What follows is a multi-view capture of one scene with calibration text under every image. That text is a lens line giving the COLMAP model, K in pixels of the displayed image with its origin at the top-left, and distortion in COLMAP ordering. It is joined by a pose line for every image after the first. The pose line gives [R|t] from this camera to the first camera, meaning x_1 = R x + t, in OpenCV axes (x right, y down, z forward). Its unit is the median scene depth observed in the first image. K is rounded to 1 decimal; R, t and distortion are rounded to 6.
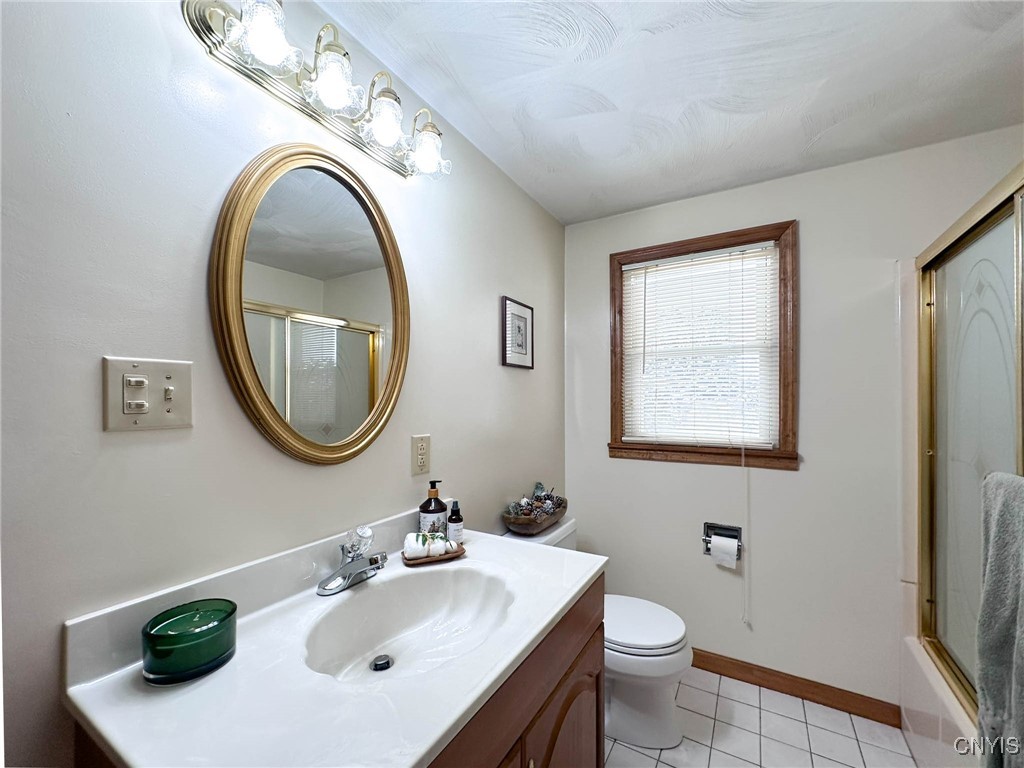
lens RADIAL K [[415.6, 0, 514.9], [0, 415.6, 389.3], [0, 0, 1]] dist [0.001026, 0.000477]
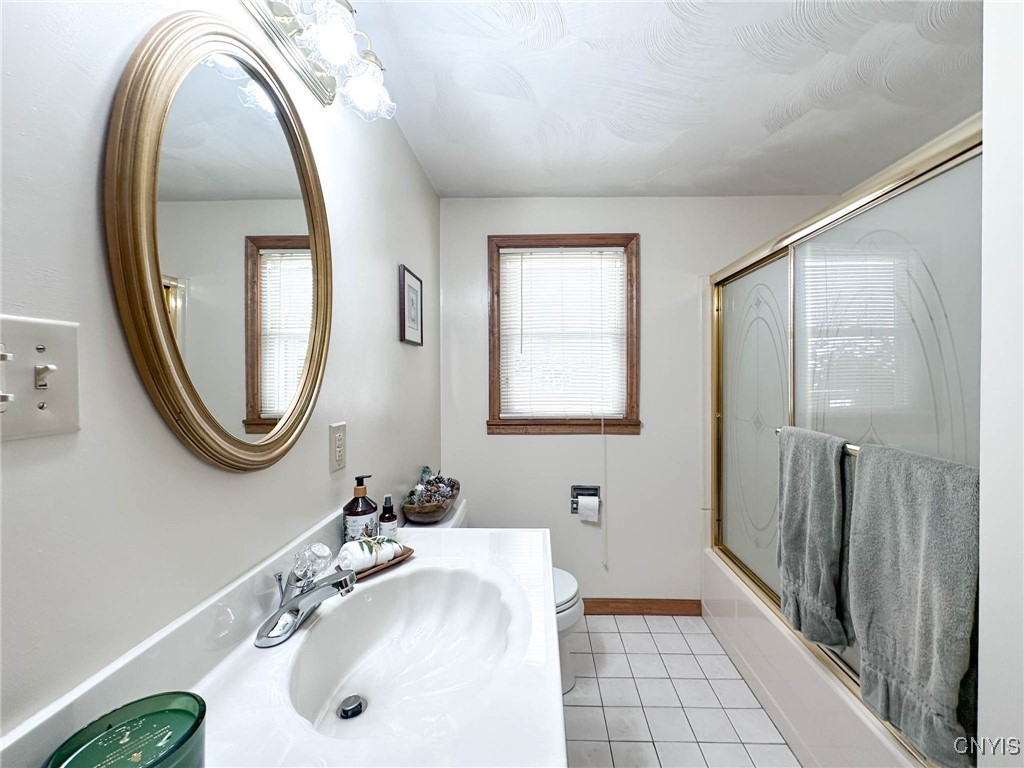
lens RADIAL K [[416.8, 0, 529.6], [0, 416.8, 368.9], [0, 0, 1]] dist [0.000205, 0.000298]
pose [[0.873700, 0.006998, 0.486414, -0.214566], [-0.010519, 0.999935, 0.004509, -0.004056], [-0.486351, -0.009056, 0.873717, 0.065813]]
